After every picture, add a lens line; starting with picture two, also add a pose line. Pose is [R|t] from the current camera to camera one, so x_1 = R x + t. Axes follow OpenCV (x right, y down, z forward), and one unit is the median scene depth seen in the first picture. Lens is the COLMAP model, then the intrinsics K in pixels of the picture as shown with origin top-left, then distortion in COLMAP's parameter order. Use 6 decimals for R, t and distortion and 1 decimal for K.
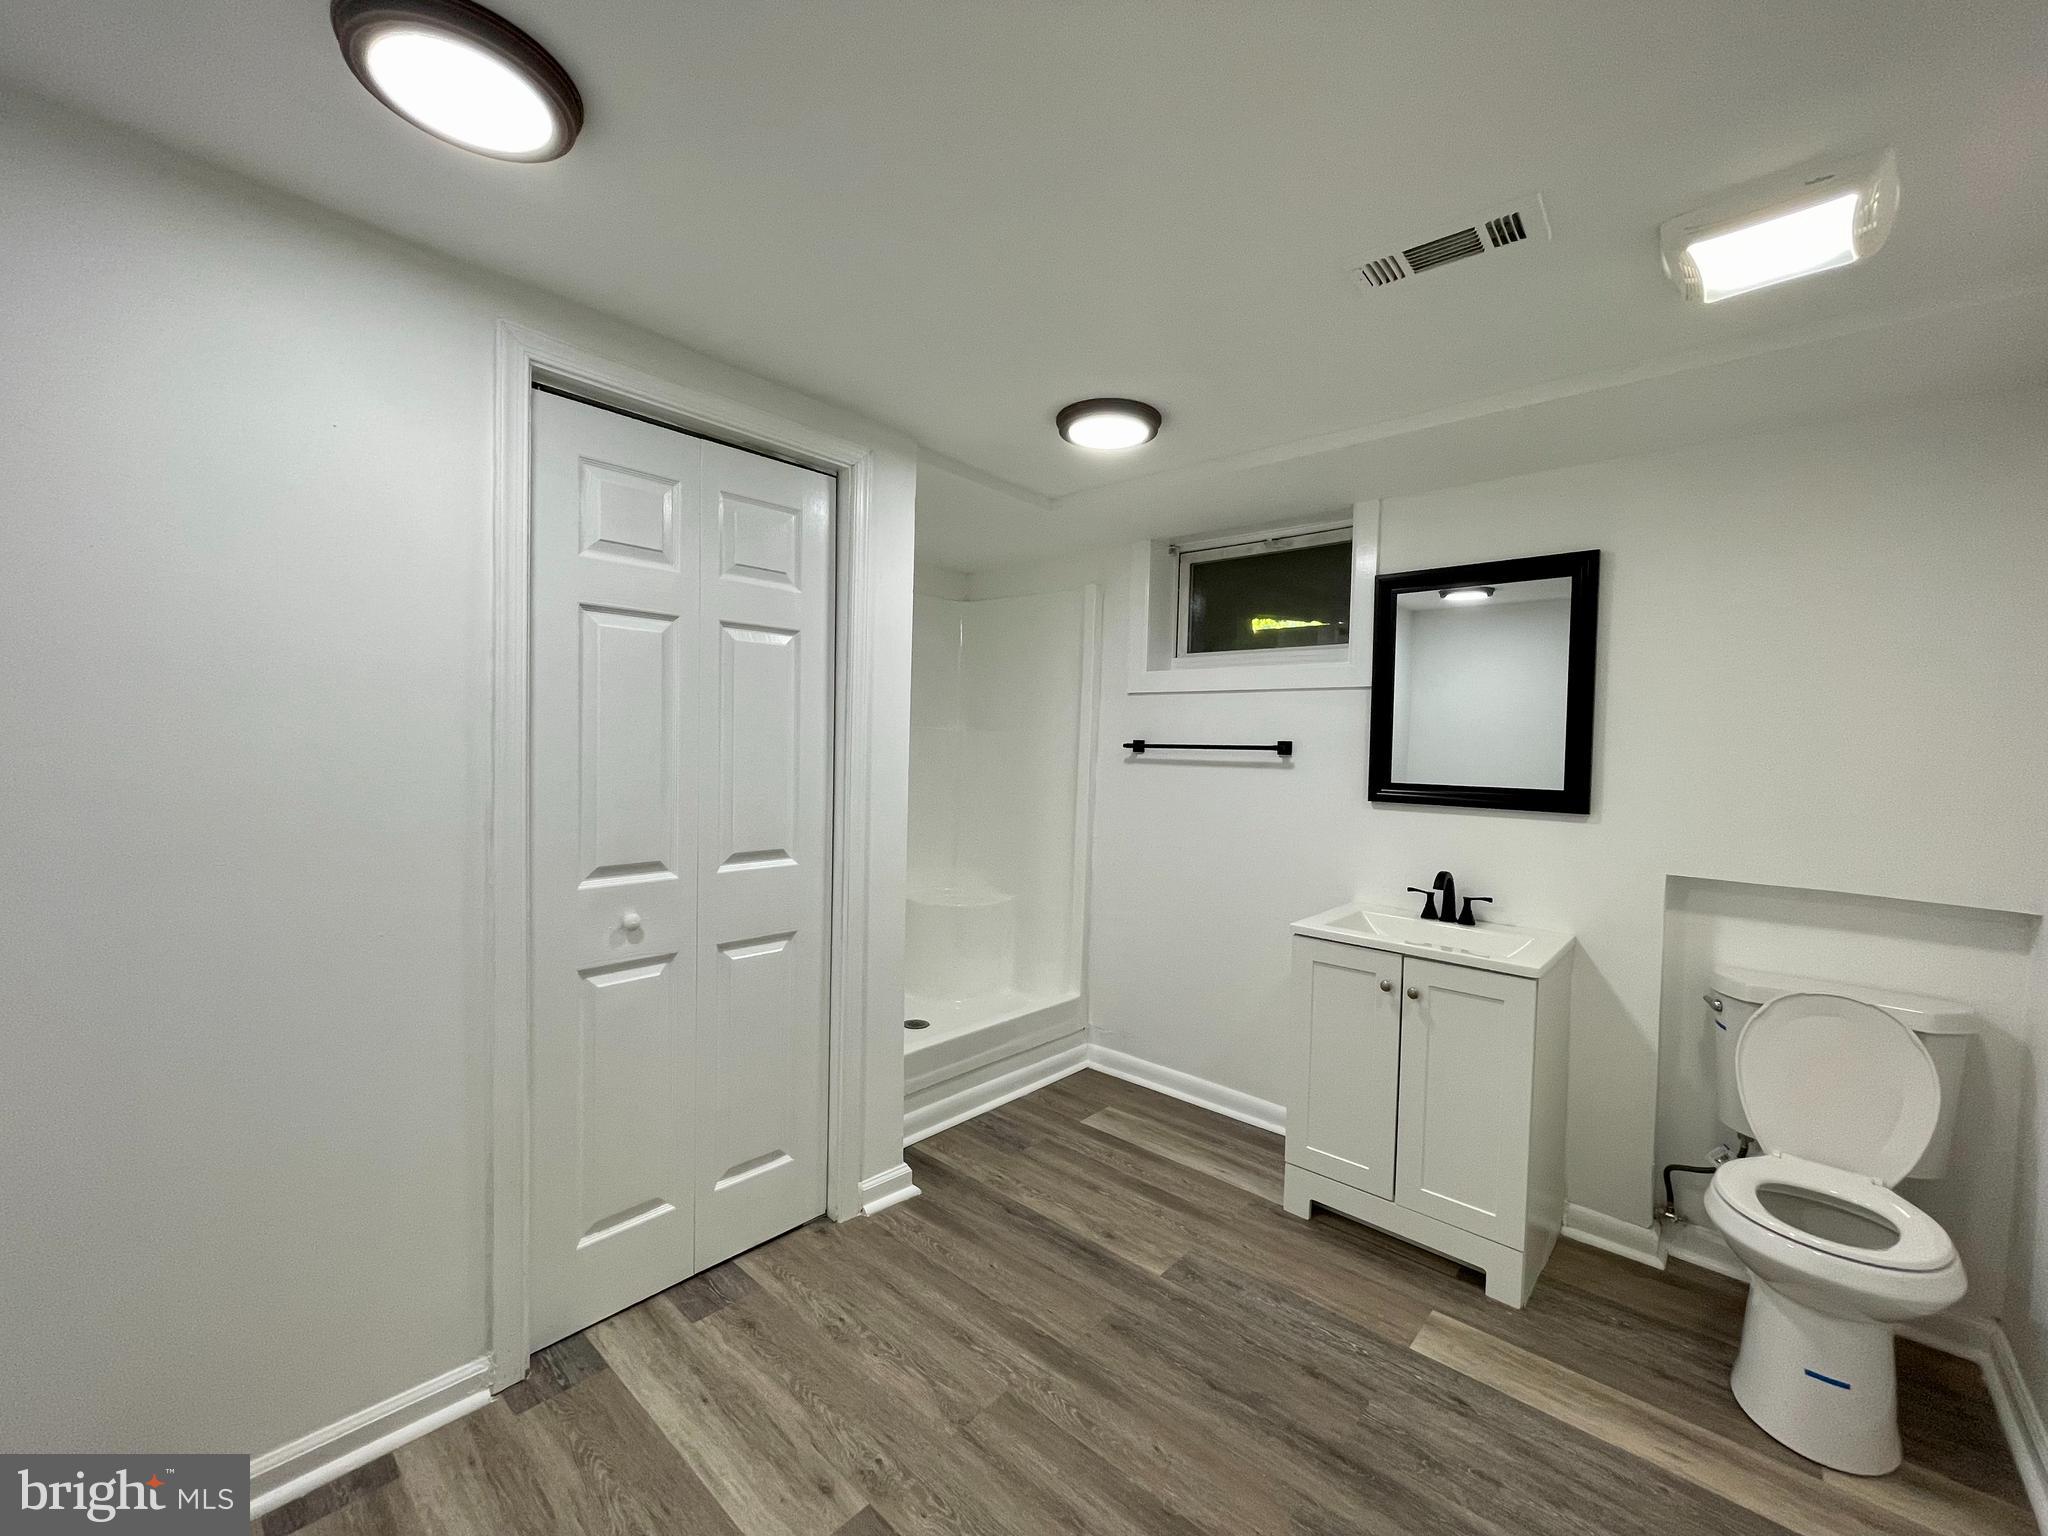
lens RADIAL K [[826.1, 0, 1021.7], [0, 826.1, 765.2], [0, 0, 1]] dist [-0.004661, 0.000410]
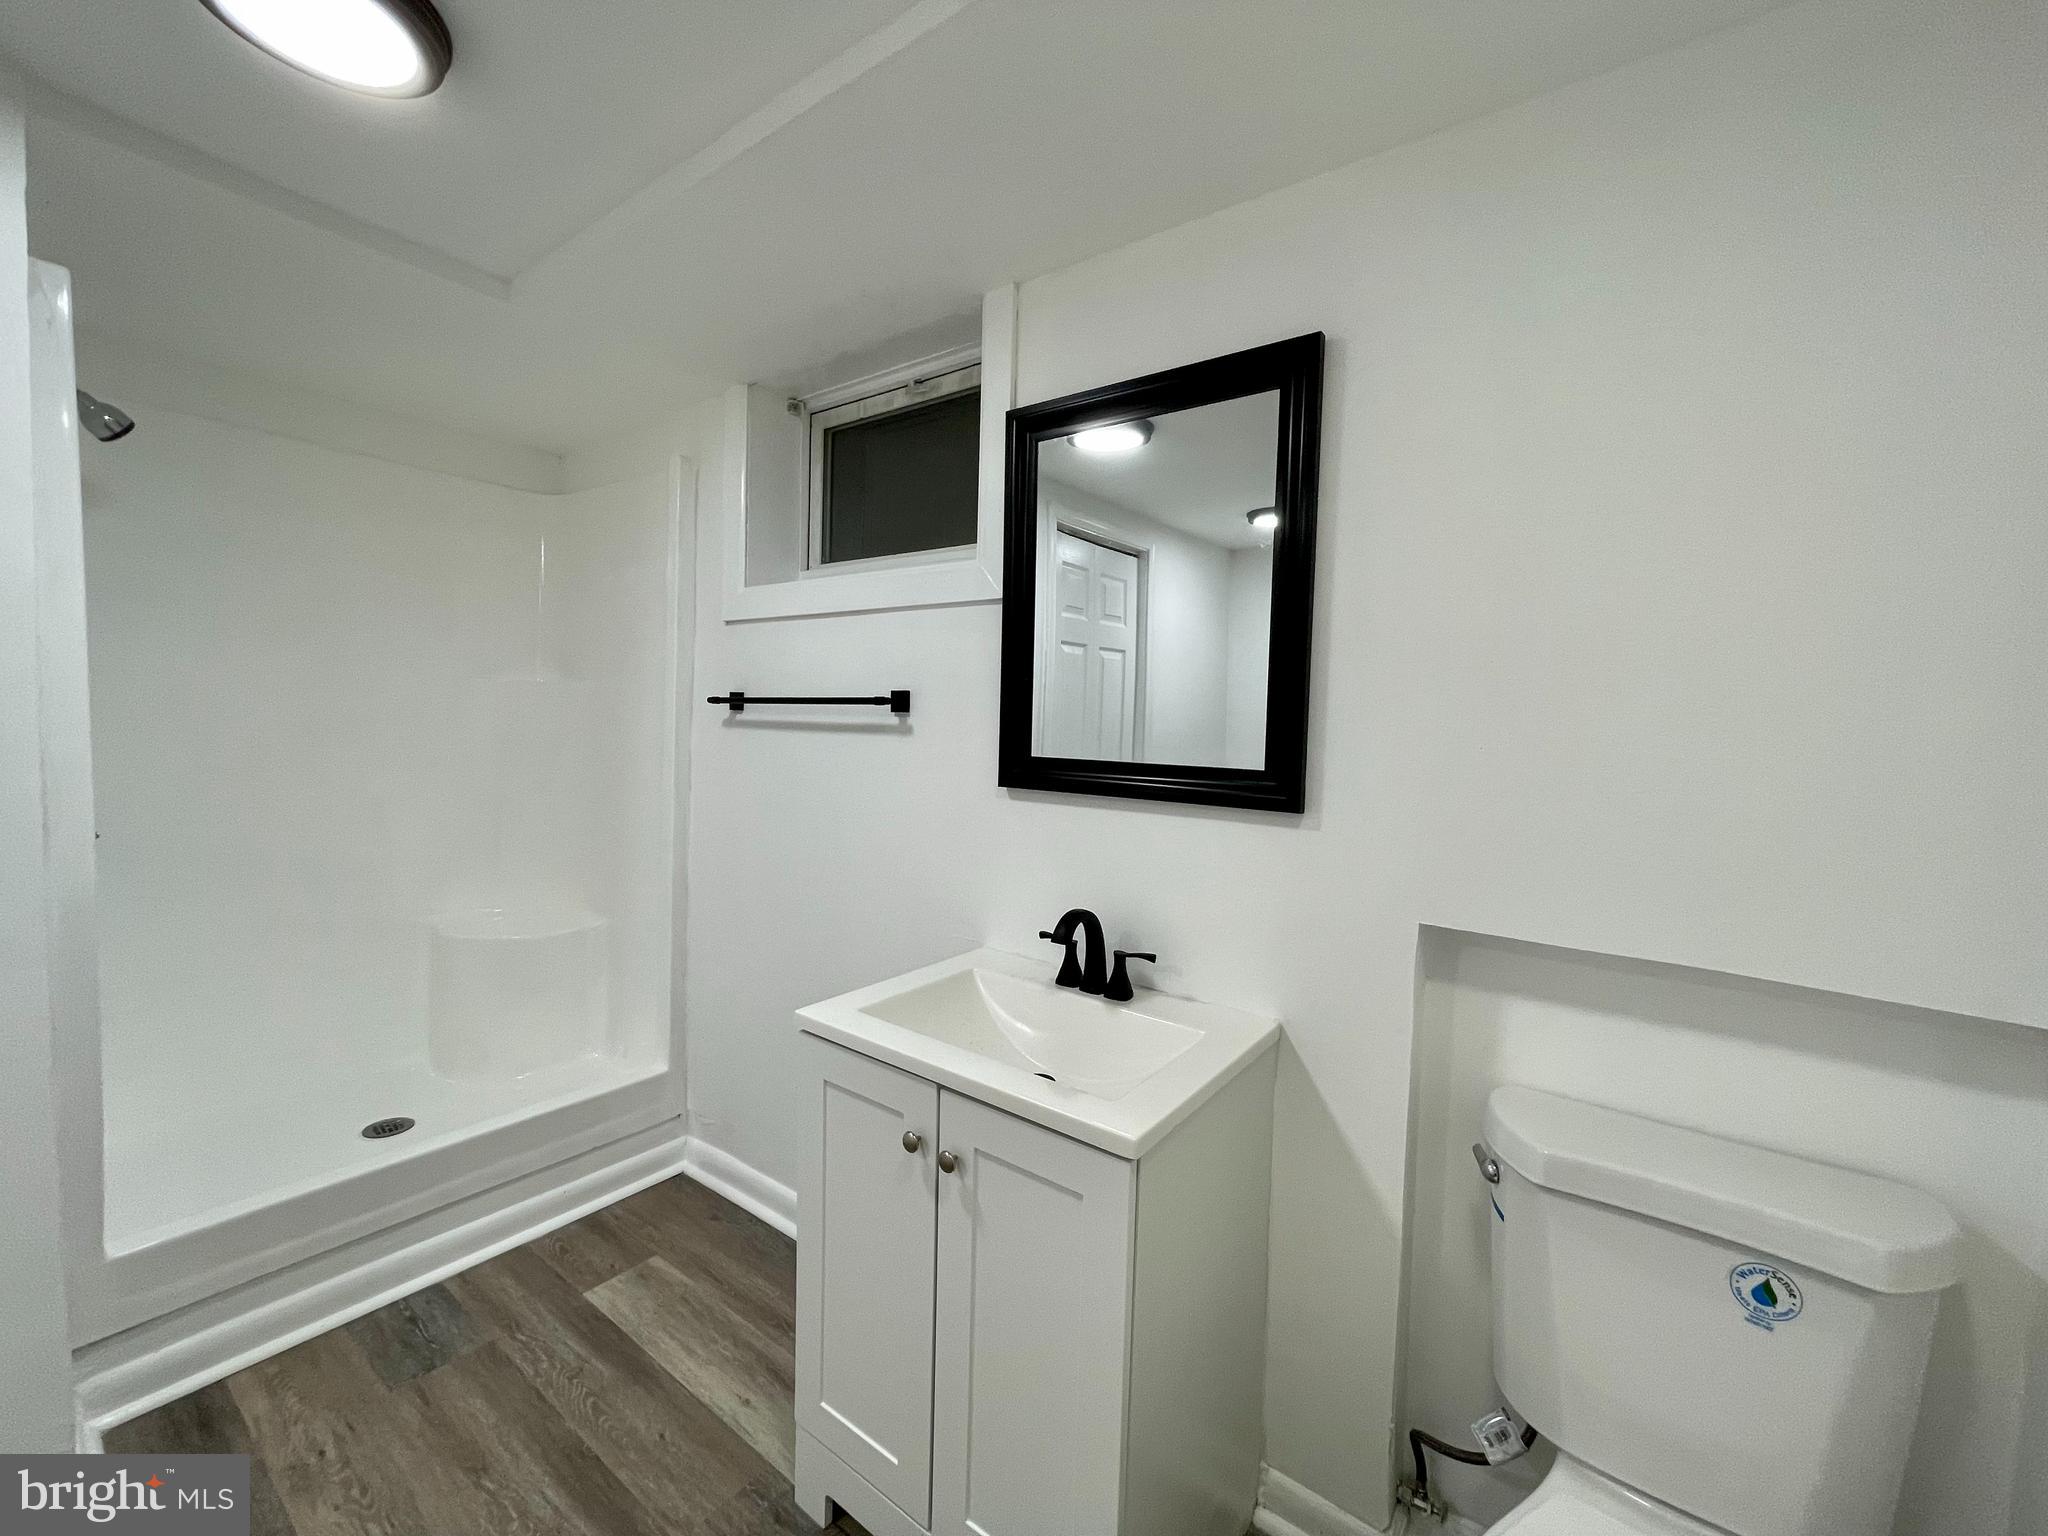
lens RADIAL K [[827.6, 0, 1022.8], [0, 827.6, 766.6], [0, 0, 1]] dist [-0.001908, -0.000310]
pose [[0.995643, -0.001689, 0.093234, 0.384510], [-0.001678, 0.999349, 0.036027, 0.006399], [-0.093234, -0.036027, 0.994992, 0.392554]]
